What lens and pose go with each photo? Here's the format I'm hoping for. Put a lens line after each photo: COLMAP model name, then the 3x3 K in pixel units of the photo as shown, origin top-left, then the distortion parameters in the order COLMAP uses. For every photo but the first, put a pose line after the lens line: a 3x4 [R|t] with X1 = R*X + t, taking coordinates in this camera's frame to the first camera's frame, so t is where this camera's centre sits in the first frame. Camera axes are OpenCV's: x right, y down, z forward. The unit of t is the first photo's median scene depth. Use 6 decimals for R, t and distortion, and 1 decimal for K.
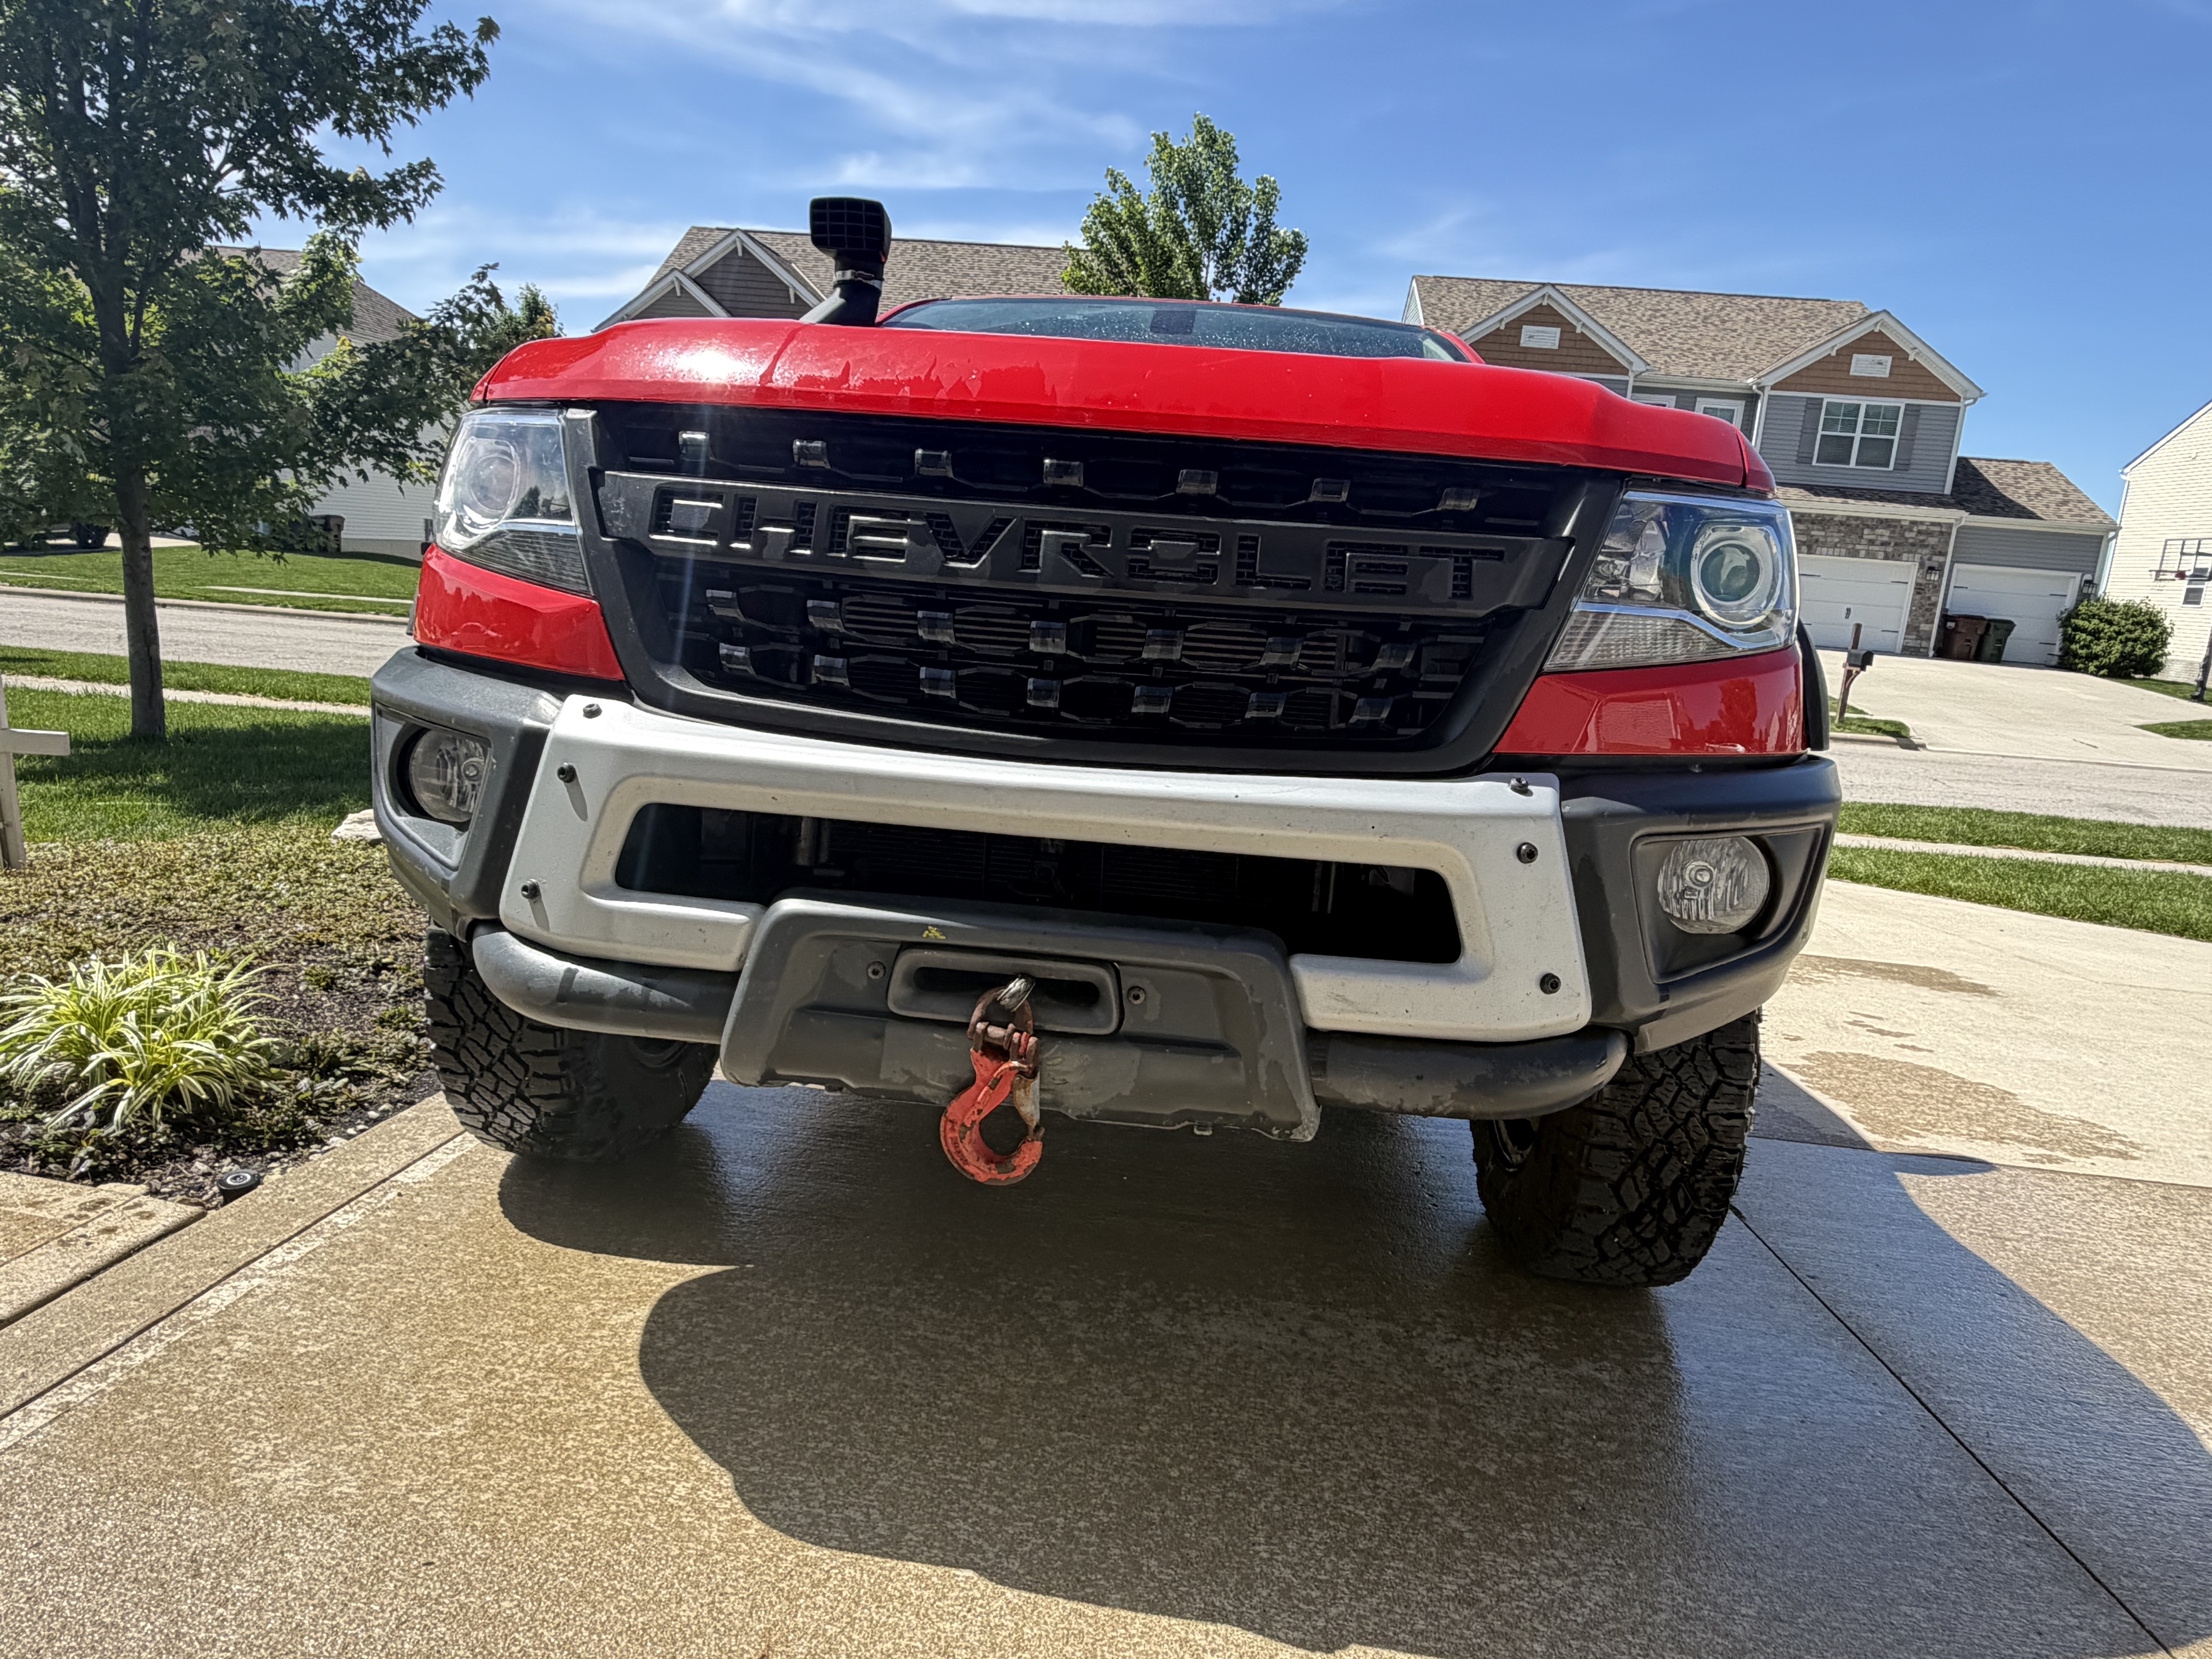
lens RADIAL K [[1349.5, 0, 1127.0], [0, 1349.5, 814.5], [0, 0, 1]] dist [0.006791, -0.004503]
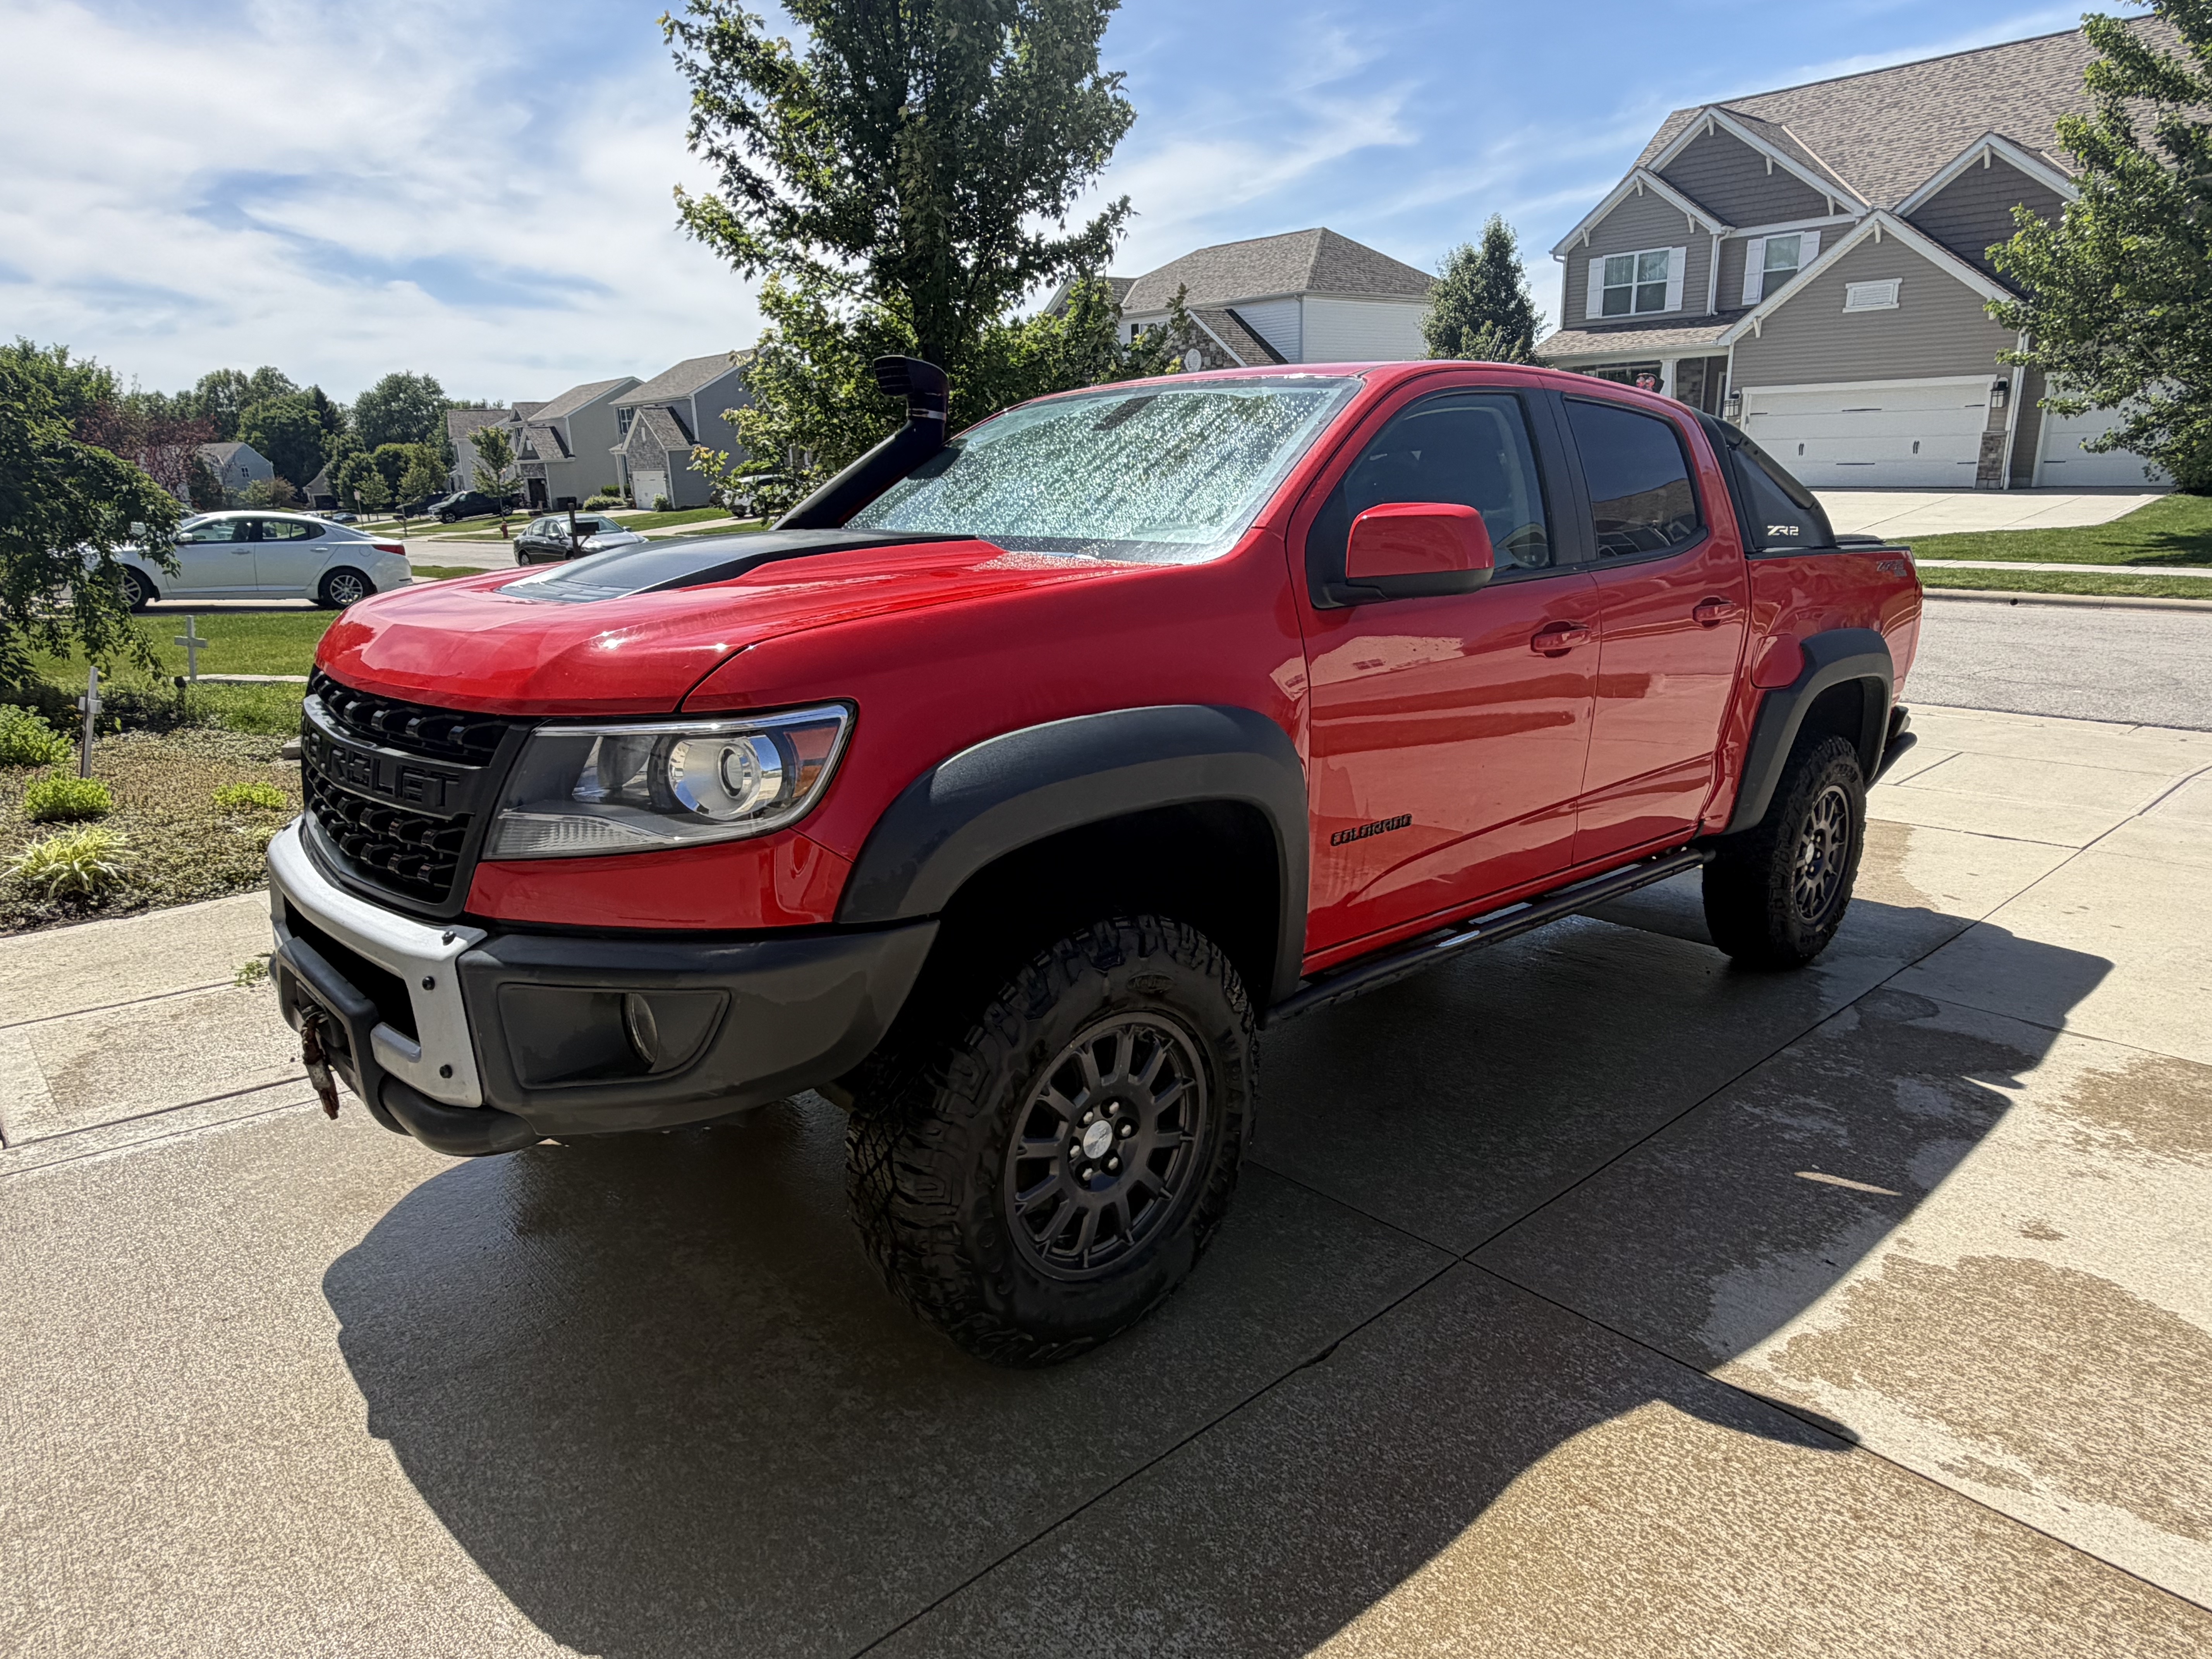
lens RADIAL K [[1349.5, 0, 1071.6], [0, 1349.5, 814.9], [0, 0, 1]] dist [0.006791, -0.004503]
pose [[0.733294, 0.079905, -0.675200, 1.132568], [-0.035586, 0.996220, 0.079247, -0.188346], [0.678980, -0.034084, 0.733365, 0.238343]]
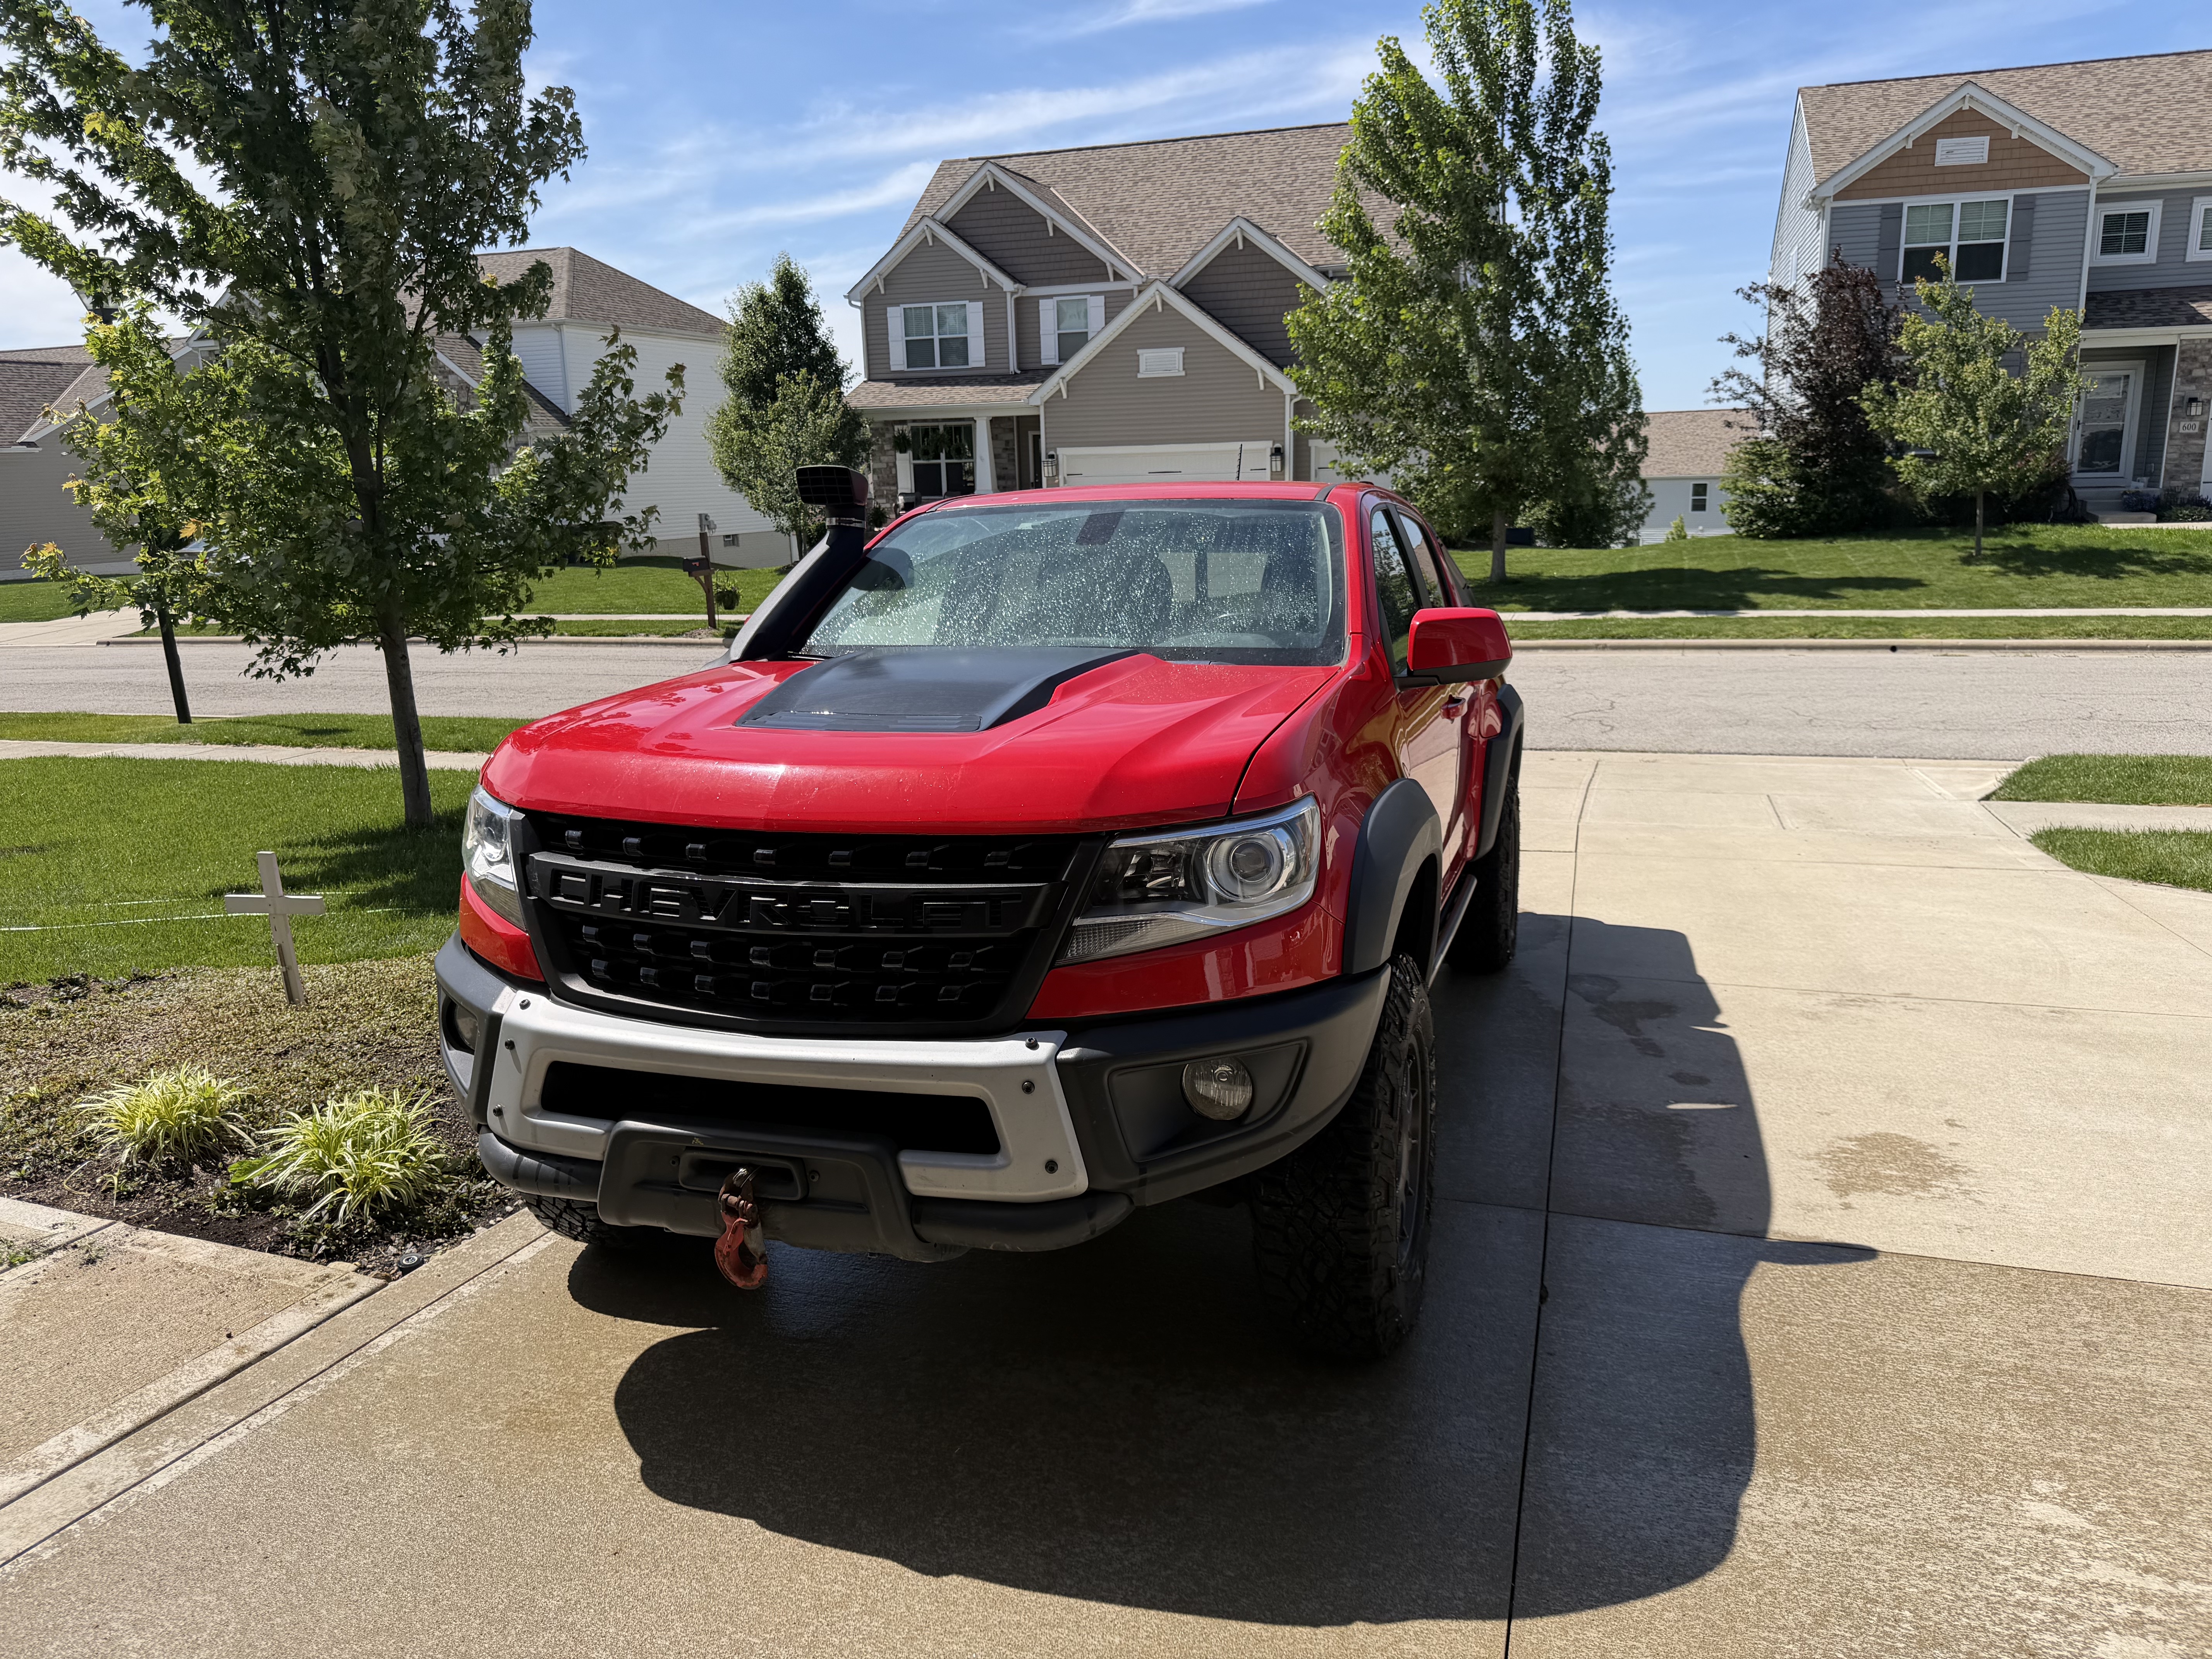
lens RADIAL K [[1585.5, 0, 1118.7], [0, 1585.5, 813.7], [0, 0, 1]] dist [0.040371, -0.055565]
pose [[0.969982, -0.053368, -0.237250, 0.540038], [0.058492, 0.998181, 0.014608, -0.199581], [0.236039, -0.028047, 0.971339, -0.502750]]
